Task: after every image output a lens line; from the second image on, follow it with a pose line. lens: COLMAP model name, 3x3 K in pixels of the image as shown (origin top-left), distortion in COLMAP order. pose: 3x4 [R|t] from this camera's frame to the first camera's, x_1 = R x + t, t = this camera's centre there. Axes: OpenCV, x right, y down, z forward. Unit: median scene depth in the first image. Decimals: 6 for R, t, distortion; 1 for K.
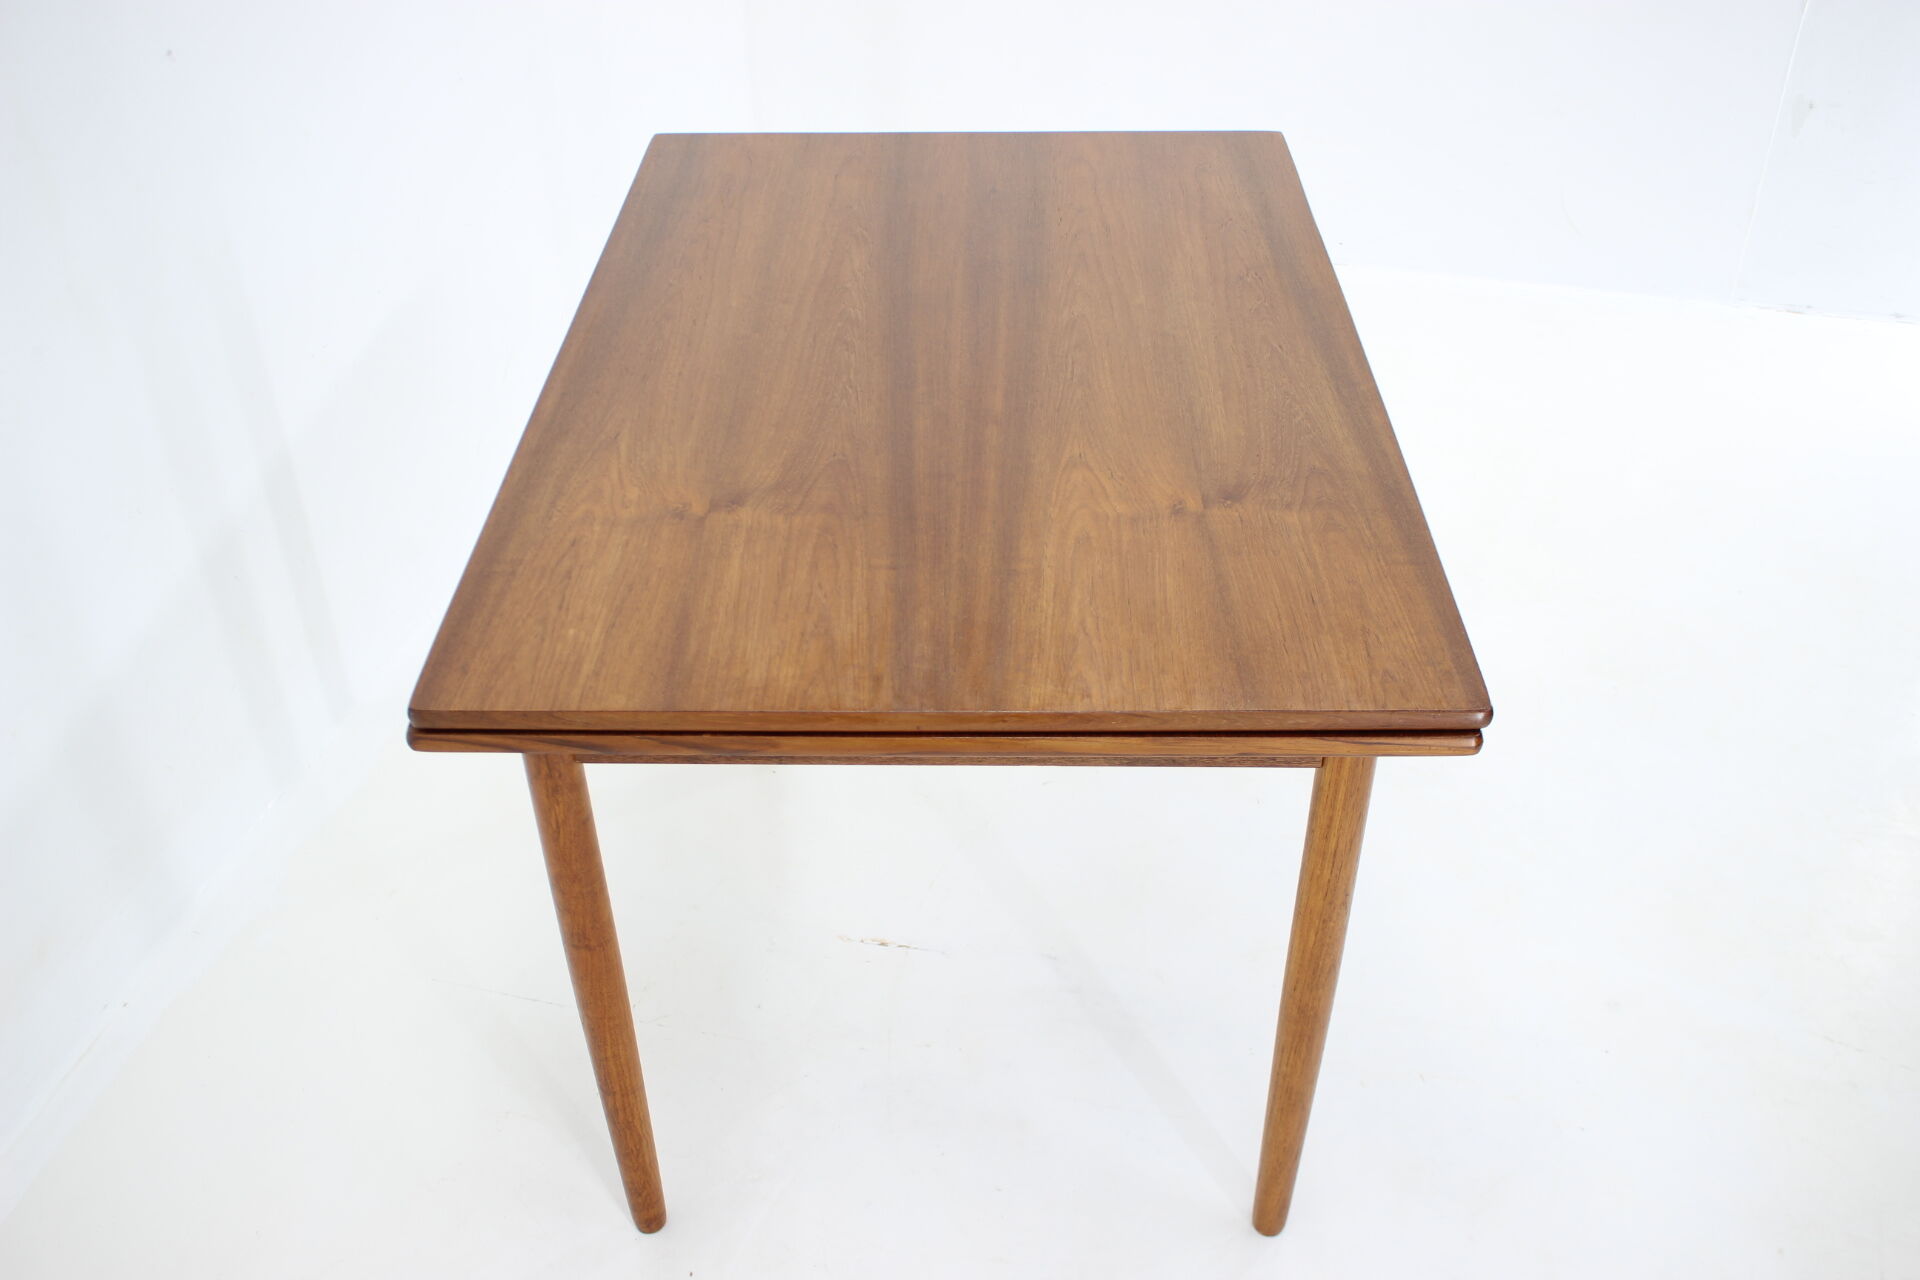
lens RADIAL K [[1869.4, 0, 963.3], [0, 1869.4, 540.0], [0, 0, 1]] dist [-0.130220, 0.138597]
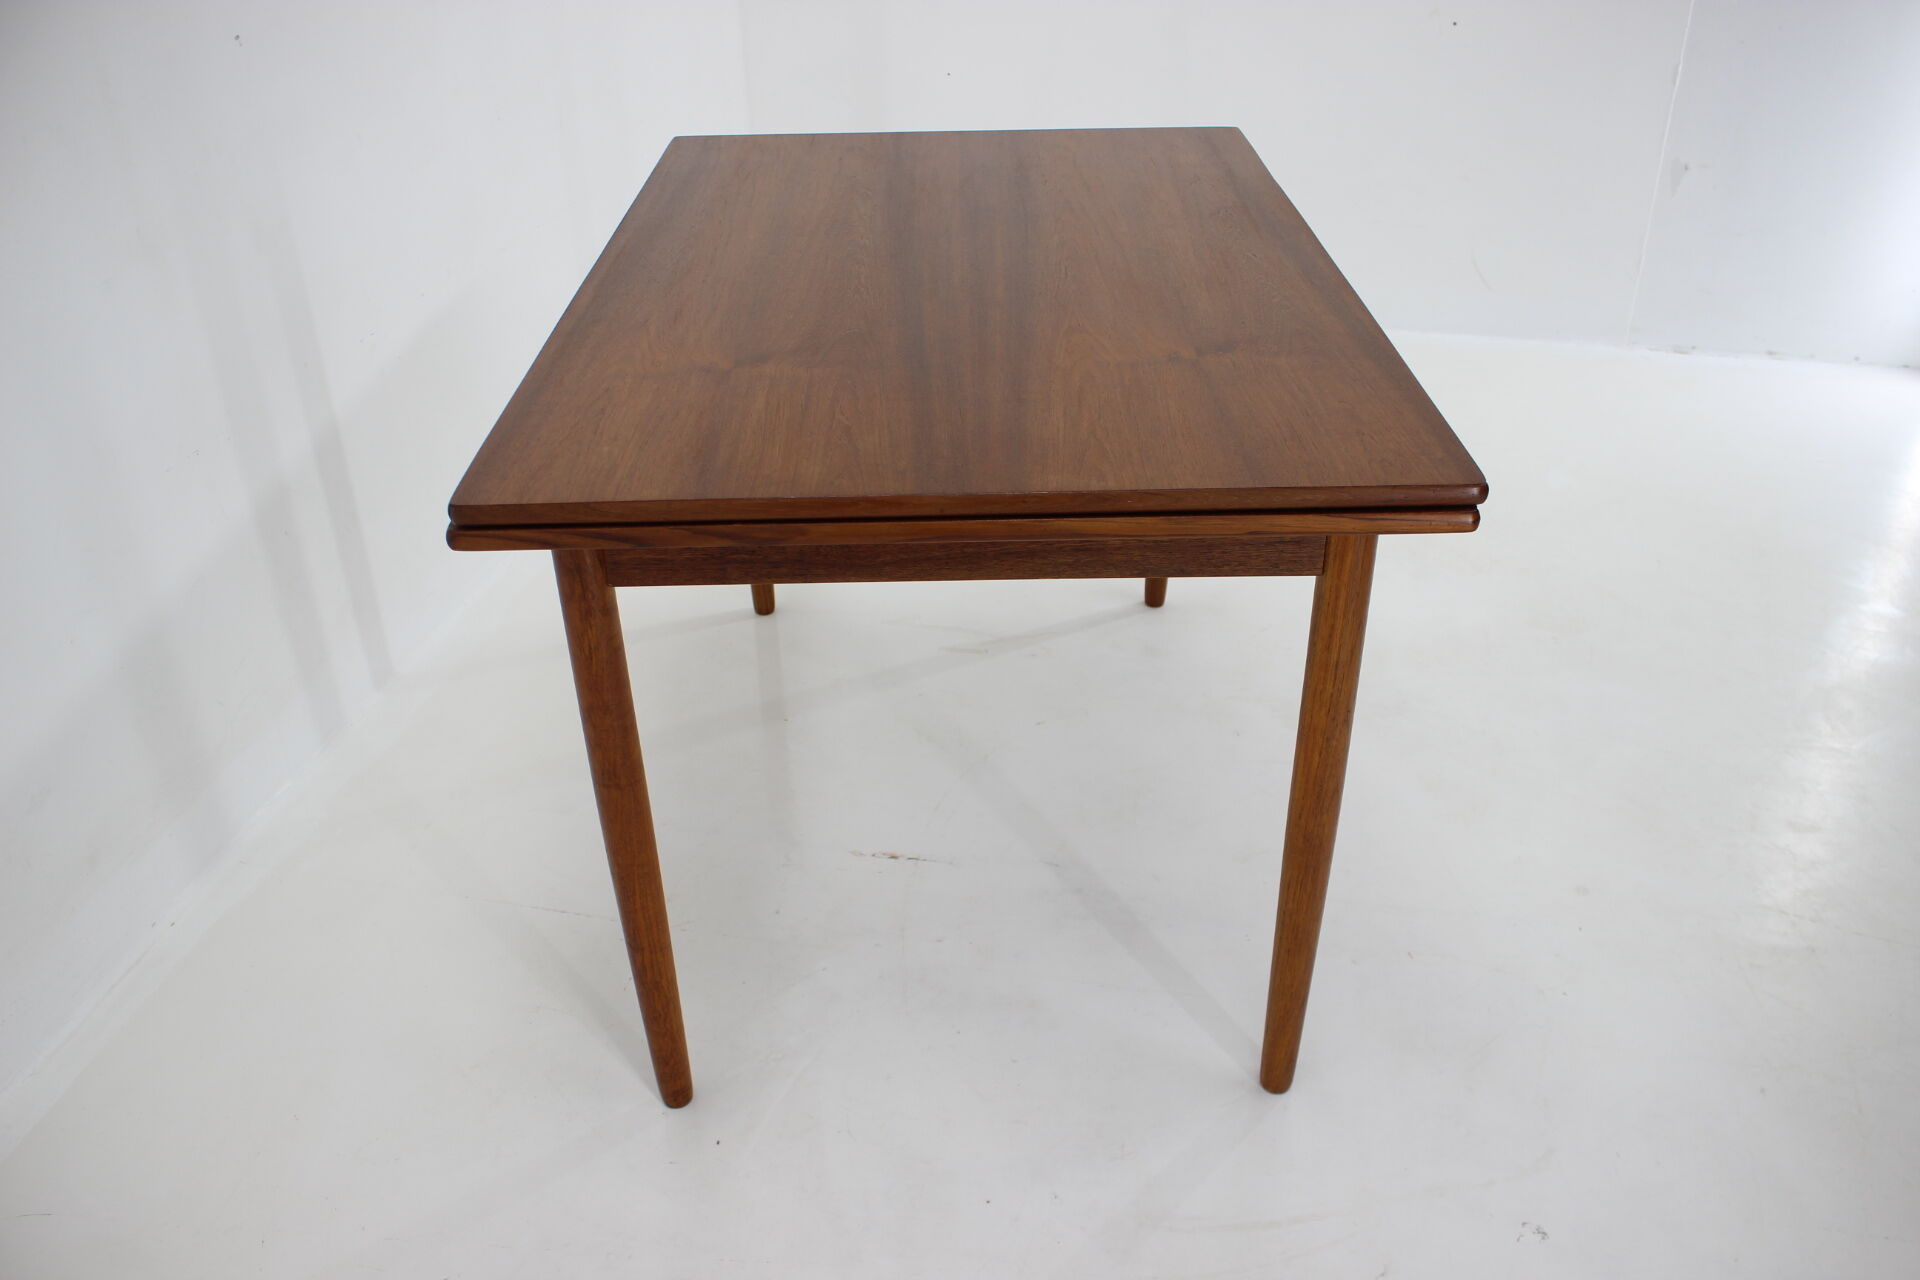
lens RADIAL K [[1628.9, 0, 961.3], [0, 1628.9, 593.2], [0, 0, 1]] dist [-0.151156, 0.141837]
pose [[0.999582, -0.017753, 0.022803, -0.030879], [0.019740, 0.995737, -0.090098, 0.202717], [-0.021106, 0.090511, 0.995672, 0.091067]]
